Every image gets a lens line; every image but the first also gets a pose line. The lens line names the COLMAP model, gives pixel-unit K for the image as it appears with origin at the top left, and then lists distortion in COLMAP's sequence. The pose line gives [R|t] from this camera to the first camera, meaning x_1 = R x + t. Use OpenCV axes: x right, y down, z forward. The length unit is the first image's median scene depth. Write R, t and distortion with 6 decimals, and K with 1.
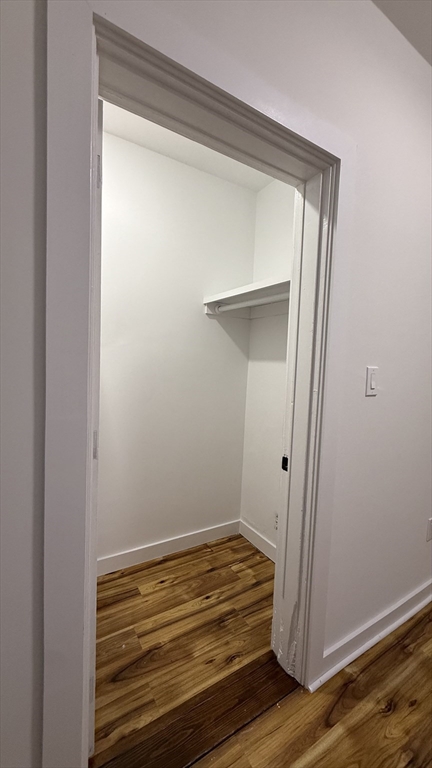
lens RADIAL K [[306.6, 0, 214.8], [0, 306.6, 383.3], [0, 0, 1]] dist [0.001876, 0.000079]
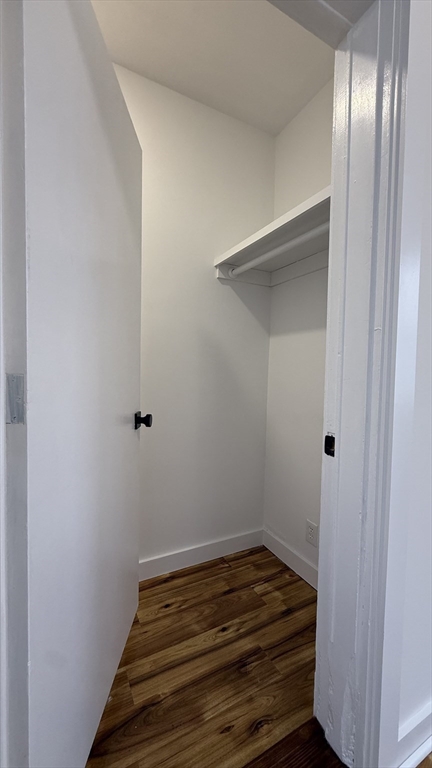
lens RADIAL K [[306.6, 0, 214.0], [0, 306.6, 382.6], [0, 0, 1]] dist [0.001876, 0.000079]
pose [[0.997866, -0.017860, -0.062806, 0.011391], [0.016199, 0.999508, -0.026860, 0.101972], [0.063254, 0.025786, 0.997664, 0.220876]]
